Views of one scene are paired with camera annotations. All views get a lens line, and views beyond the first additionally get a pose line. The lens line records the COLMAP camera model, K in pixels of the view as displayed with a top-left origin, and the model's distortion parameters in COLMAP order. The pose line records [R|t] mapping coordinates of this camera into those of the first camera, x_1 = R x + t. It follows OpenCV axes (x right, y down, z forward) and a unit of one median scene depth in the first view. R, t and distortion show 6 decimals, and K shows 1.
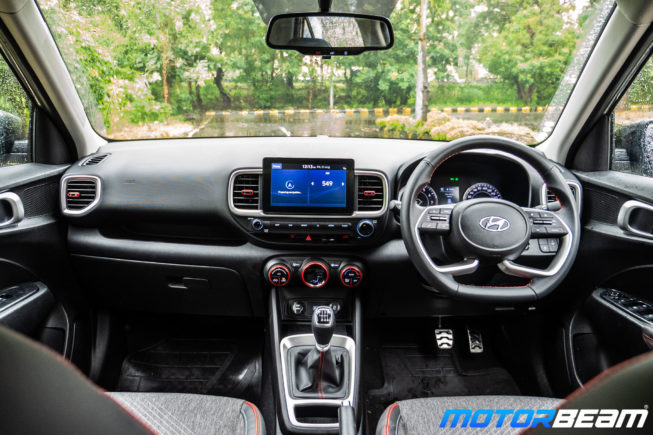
lens RADIAL K [[468.4, 0, 327.7], [0, 468.4, 215.3], [0, 0, 1]] dist [-0.025643, 0.004353]
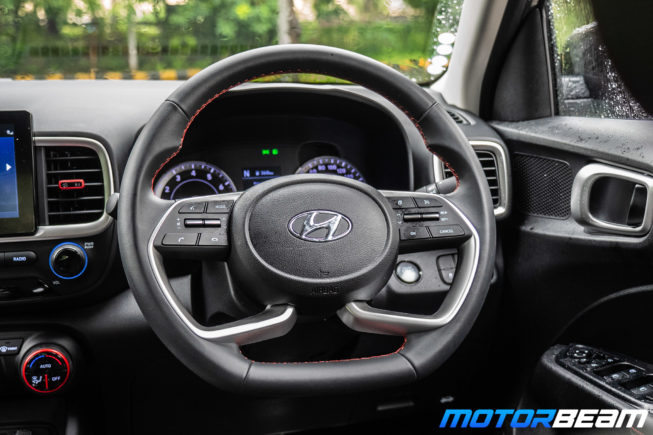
lens RADIAL K [[822.9, 0, 326.0], [0, 822.9, 218.9], [0, 0, 1]] dist [-0.006993, 0.000000]
pose [[0.977309, -0.063456, 0.202091, 0.176457], [0.074461, 0.996101, -0.047318, 0.045698], [-0.198301, 0.061292, 0.978223, 0.171176]]
